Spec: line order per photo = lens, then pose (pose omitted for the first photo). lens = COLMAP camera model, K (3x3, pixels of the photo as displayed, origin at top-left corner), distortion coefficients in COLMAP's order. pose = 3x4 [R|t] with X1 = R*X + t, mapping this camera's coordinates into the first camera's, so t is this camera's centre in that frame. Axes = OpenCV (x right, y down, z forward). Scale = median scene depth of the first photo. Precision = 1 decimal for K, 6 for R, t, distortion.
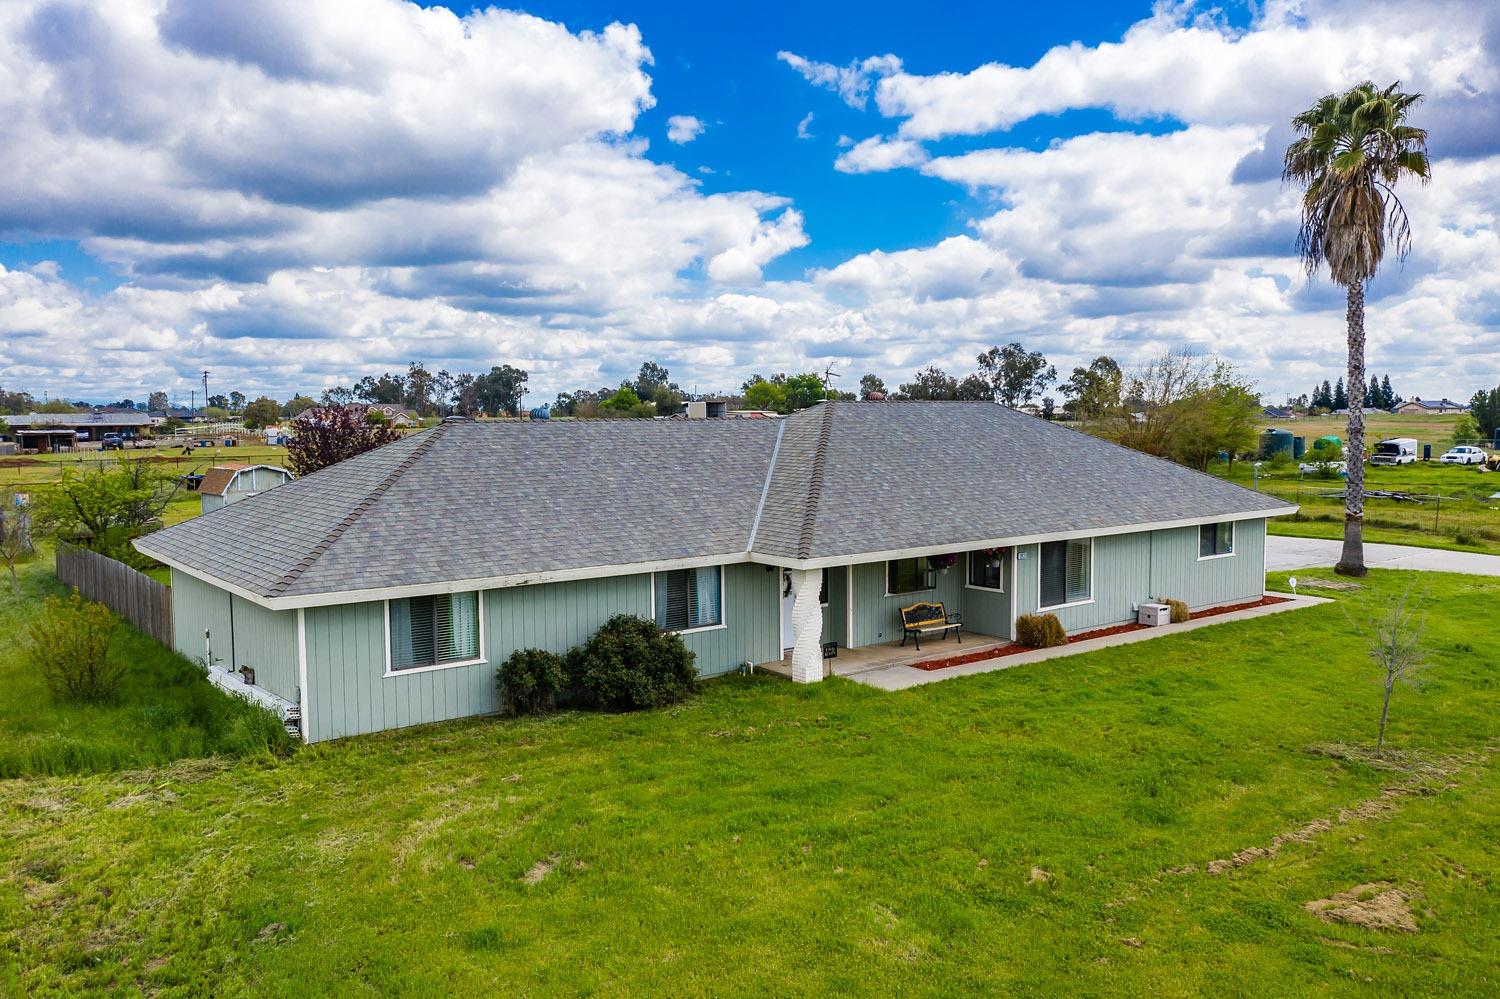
lens RADIAL K [[1210.3, 0, 750.0], [0, 1210.3, 499.5], [0, 0, 1]] dist [0.041989, -0.001368]
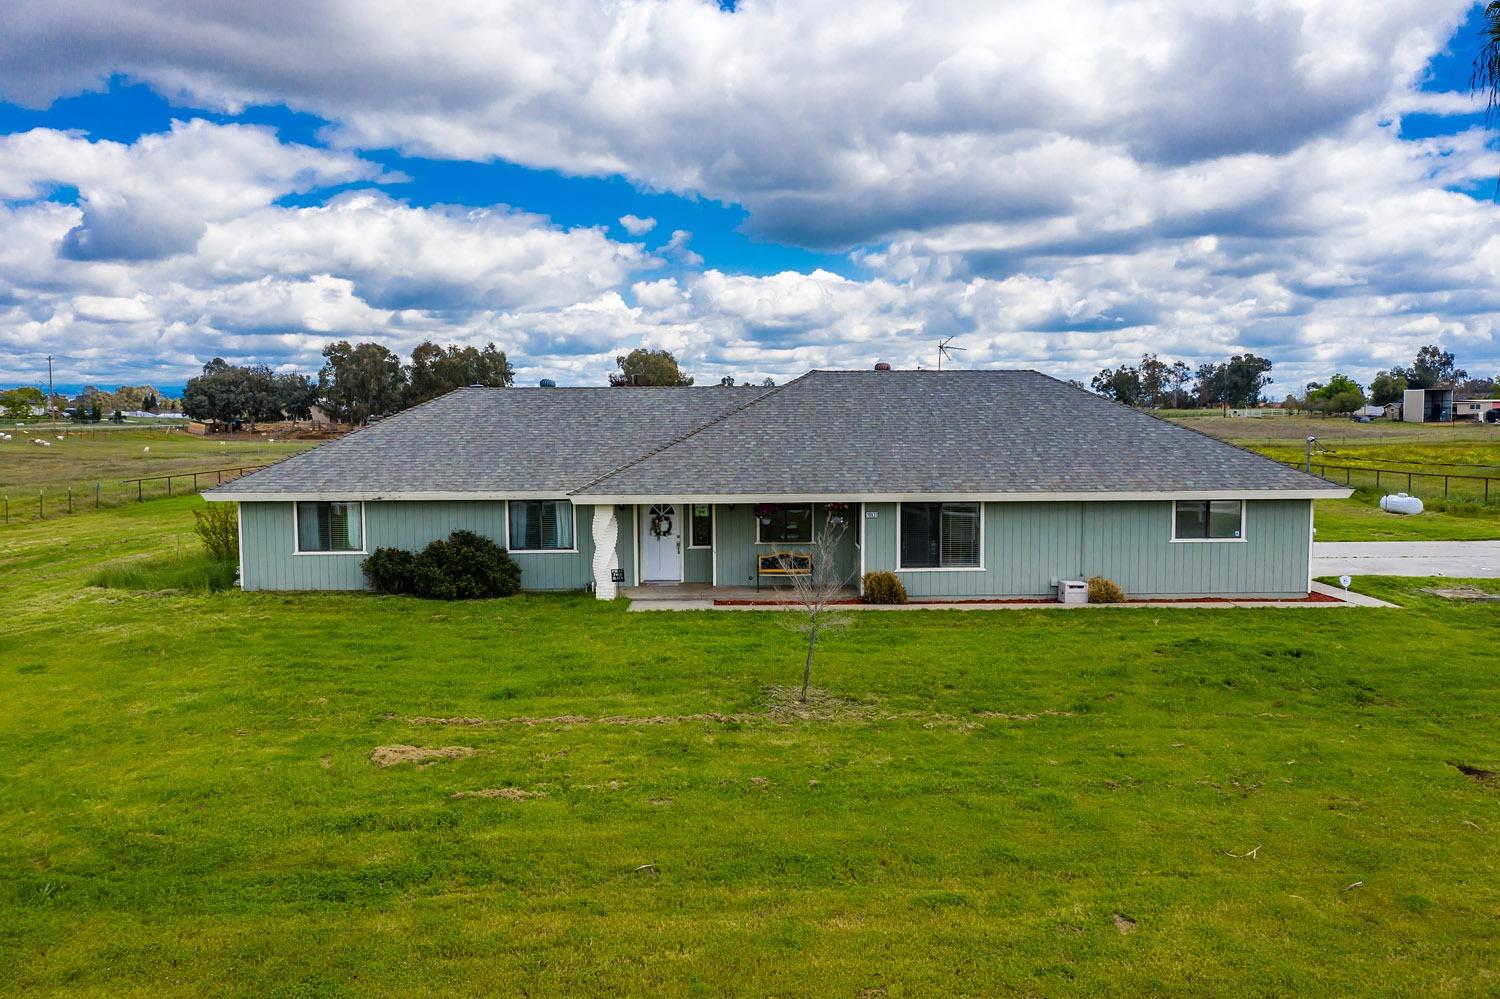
lens RADIAL K [[1210.3, 0, 750.0], [0, 1210.3, 499.5], [0, 0, 1]] dist [0.041989, -0.001368]
pose [[0.792435, 0.049431, -0.607950, 0.757103], [-0.047275, 0.998690, 0.019580, 0.019761], [0.608121, 0.013225, 0.793734, 0.134654]]
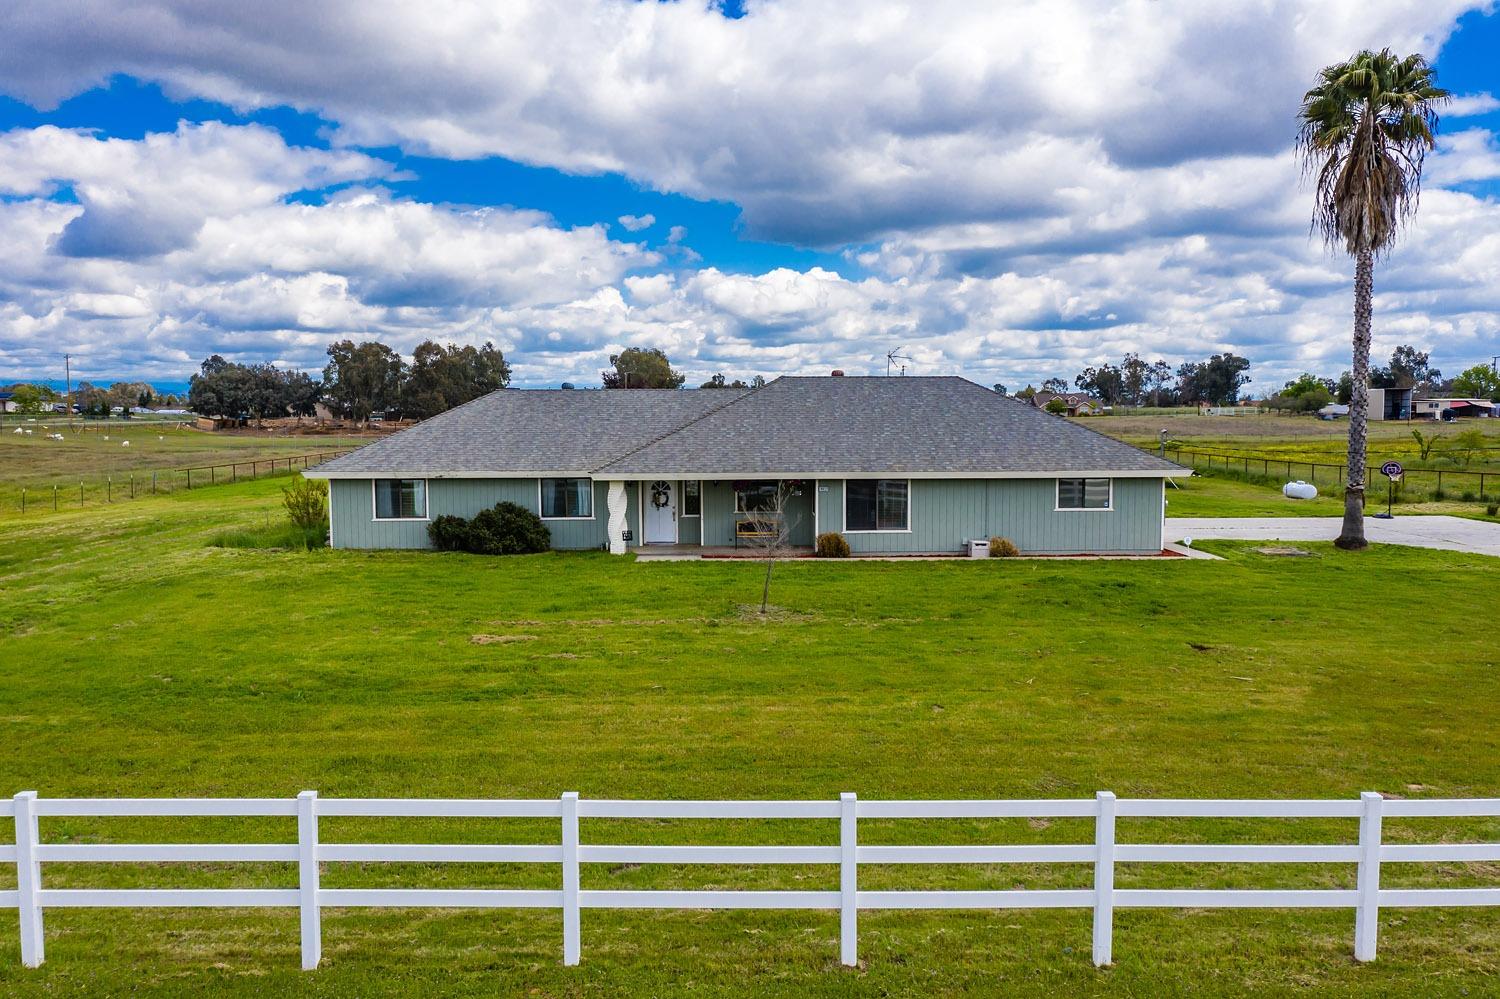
lens RADIAL K [[1220.2, 0, 738.8], [0, 1220.2, 501.4], [0, 0, 1]] dist [0.041904, 0.001810]
pose [[0.790969, 0.052978, -0.609558, 0.955155], [-0.049187, 0.998526, 0.022959, 0.035068], [0.609876, 0.011823, 0.792409, -0.101004]]
